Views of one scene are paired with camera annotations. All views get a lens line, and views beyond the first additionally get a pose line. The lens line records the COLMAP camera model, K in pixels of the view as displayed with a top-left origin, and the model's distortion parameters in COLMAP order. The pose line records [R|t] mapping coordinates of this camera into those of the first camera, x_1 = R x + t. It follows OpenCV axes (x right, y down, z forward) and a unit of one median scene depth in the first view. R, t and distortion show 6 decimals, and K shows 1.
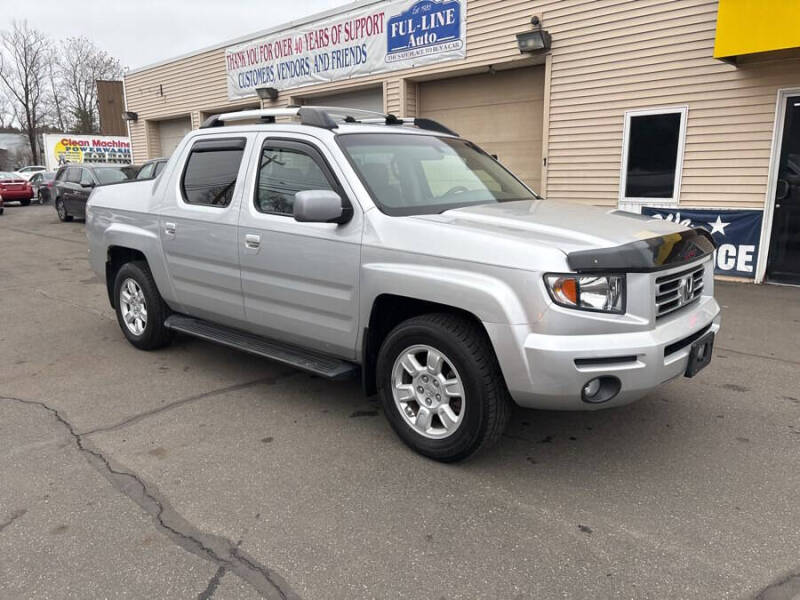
lens RADIAL K [[602.8, 0, 402.8], [0, 602.8, 303.0], [0, 0, 1]] dist [0.050512, -0.048111]
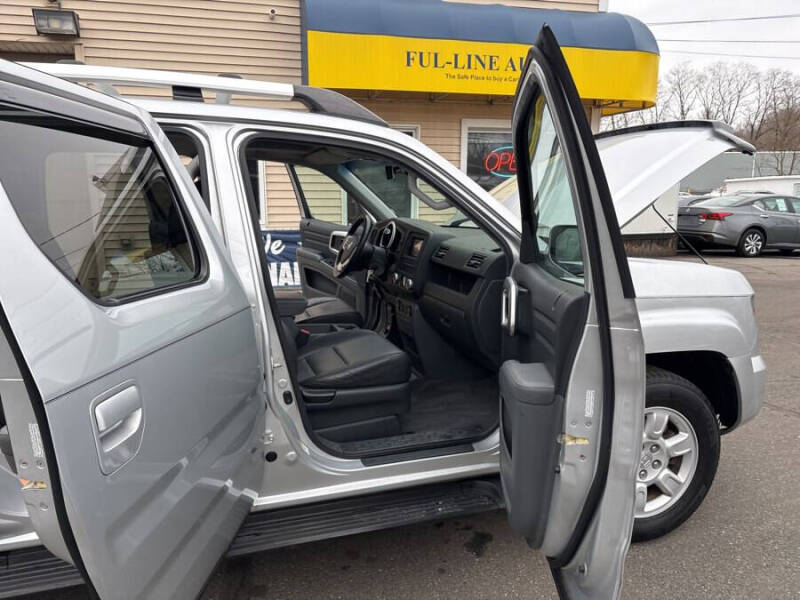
lens RADIAL K [[602.8, 0, 397.8], [0, 602.8, 300.0], [0, 0, 1]] dist [0.050512, -0.048111]
pose [[0.509335, -0.149091, 0.847555, -0.300364], [0.177963, 0.981837, 0.065766, -0.069620], [-0.841966, 0.117337, 0.526617, 0.307326]]
